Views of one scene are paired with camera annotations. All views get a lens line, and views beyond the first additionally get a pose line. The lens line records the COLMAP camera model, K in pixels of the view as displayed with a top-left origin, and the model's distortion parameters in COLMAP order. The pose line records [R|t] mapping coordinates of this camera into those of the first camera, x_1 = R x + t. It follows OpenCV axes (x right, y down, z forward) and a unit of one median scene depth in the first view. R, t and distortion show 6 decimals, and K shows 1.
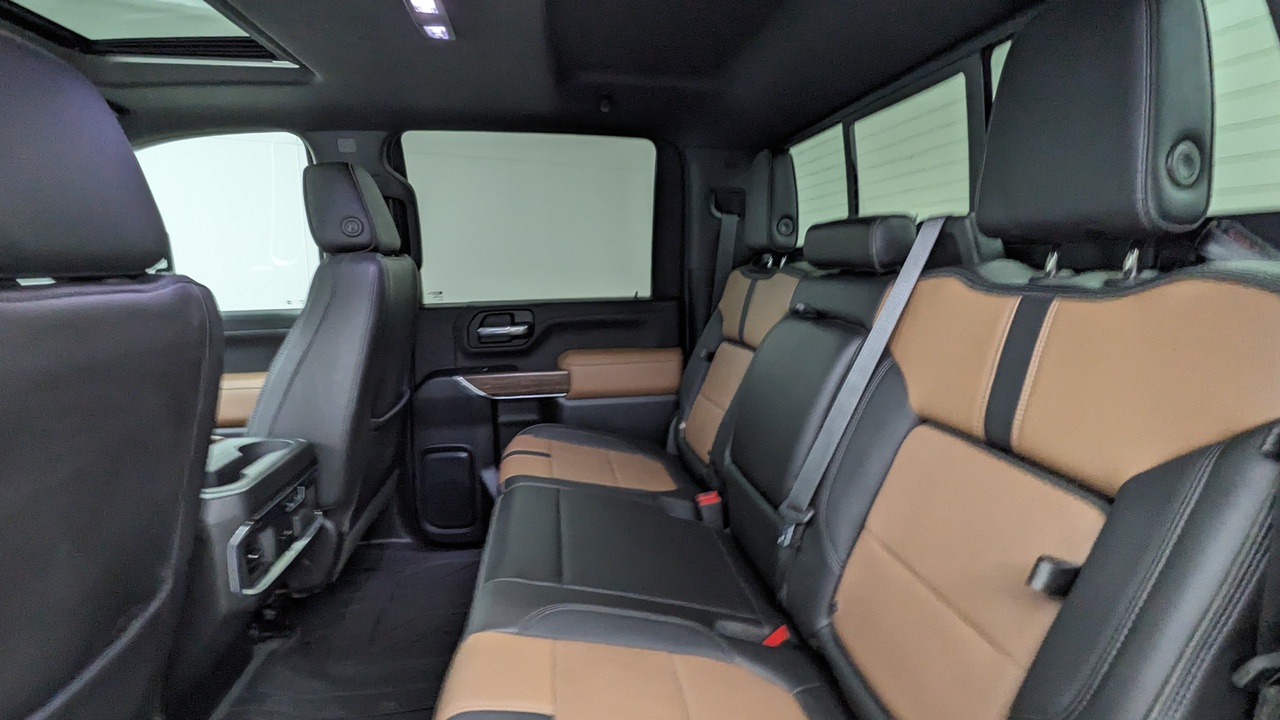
lens RADIAL K [[612.8, 0, 639.4], [0, 612.8, 362.1], [0, 0, 1]] dist [0.000584, -0.000114]
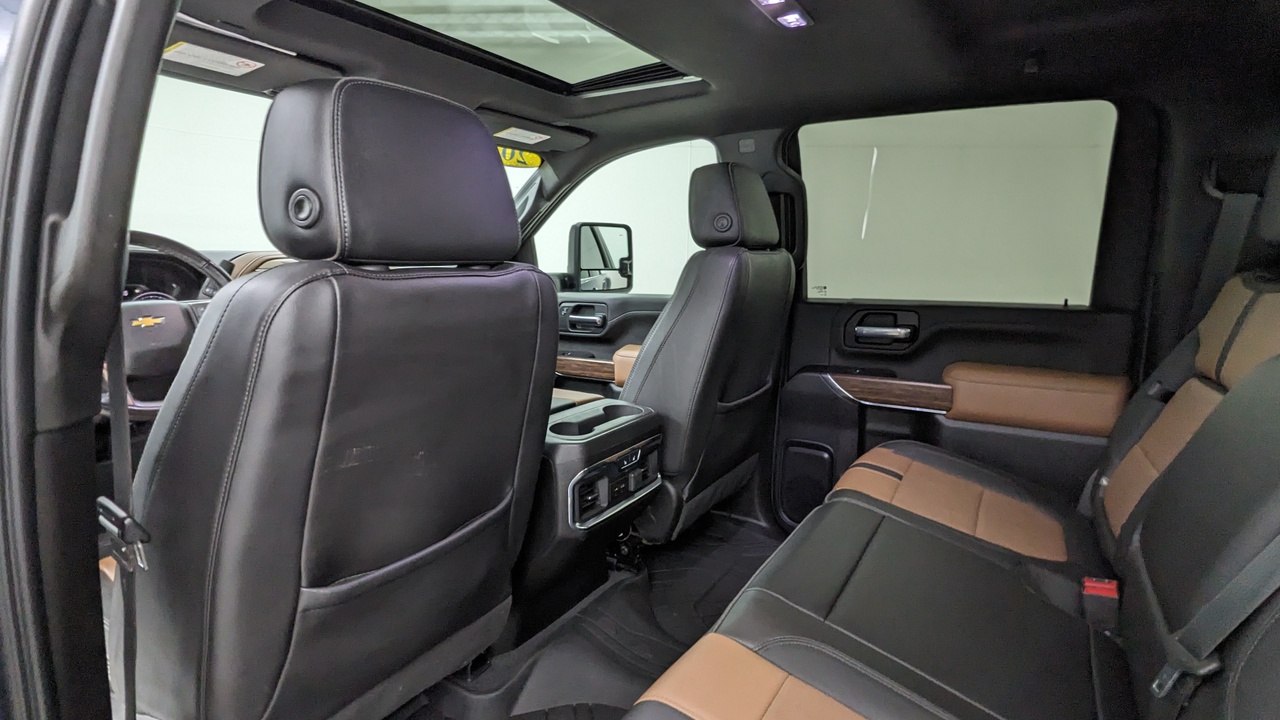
lens RADIAL K [[612.8, 0, 643.3], [0, 612.8, 360.4], [0, 0, 1]] dist [0.000584, -0.000114]
pose [[0.766233, 0.124485, -0.630389, 0.116211], [-0.119312, 0.991557, 0.050783, -0.016738], [0.631389, 0.036301, 0.774616, 0.079129]]
